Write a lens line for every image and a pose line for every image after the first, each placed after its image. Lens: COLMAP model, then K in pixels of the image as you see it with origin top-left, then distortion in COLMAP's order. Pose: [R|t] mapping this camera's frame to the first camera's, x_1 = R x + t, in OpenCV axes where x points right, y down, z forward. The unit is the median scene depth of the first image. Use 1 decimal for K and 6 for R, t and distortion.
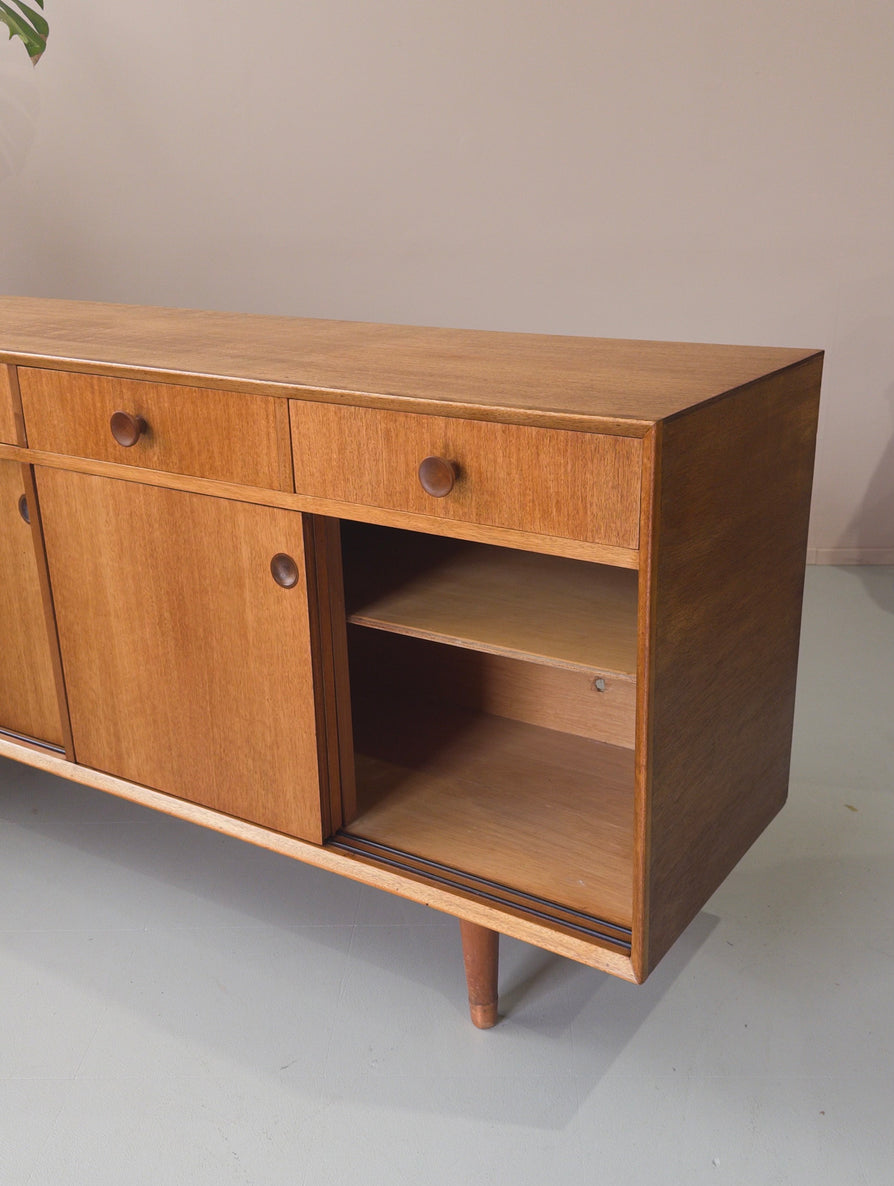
lens RADIAL K [[1203.8, 0, 489.7], [0, 1203.8, 593.9], [0, 0, 1]] dist [0.095148, 0.000000]
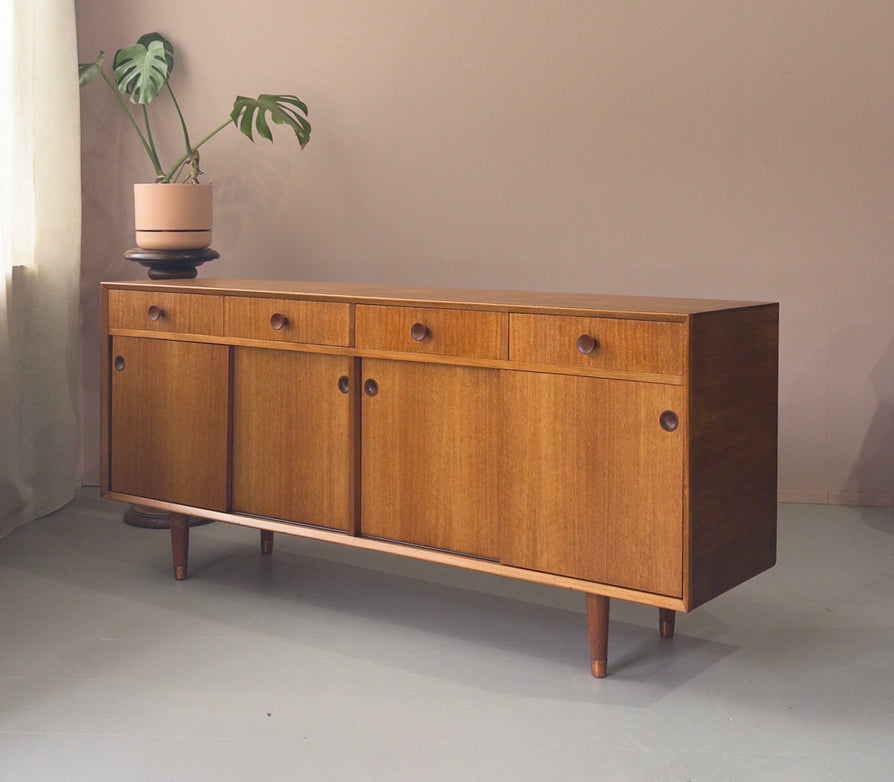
lens RADIAL K [[1411.3, 0, 446.1], [0, 1411.3, 301.9], [0, 0, 1]] dist [0.221217, 0.000000]
pose [[0.996981, 0.025471, -0.073350, -0.090432], [-0.044711, 0.960654, -0.274125, 0.435615], [0.063482, 0.276577, 0.958893, -1.177798]]
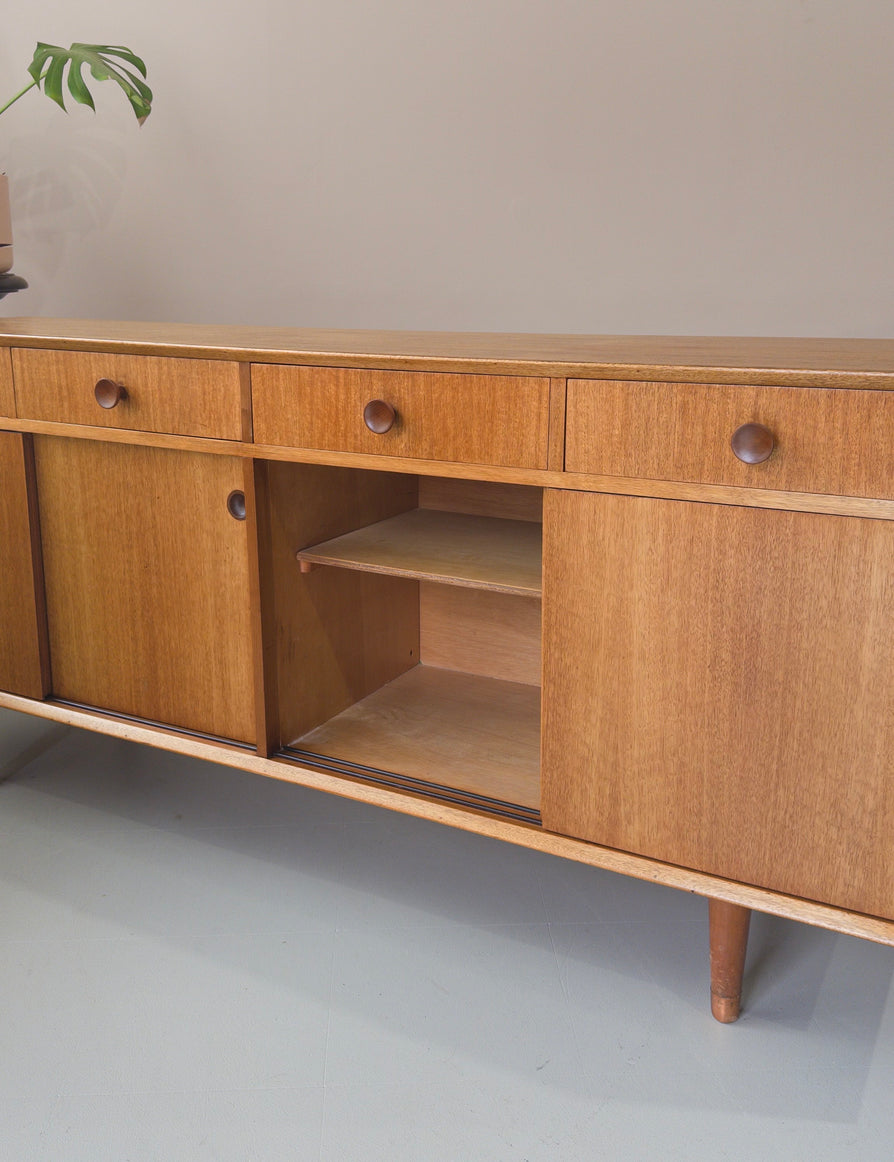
lens RADIAL K [[1068.7, 0, 444.9], [0, 1068.7, 522.2], [0, 0, 1]] dist [0.165495, -0.116503]
pose [[0.997718, -0.006646, 0.067191, -0.304388], [0.013894, 0.994055, -0.107990, 0.052604], [-0.066074, 0.108677, 0.991879, 0.103256]]
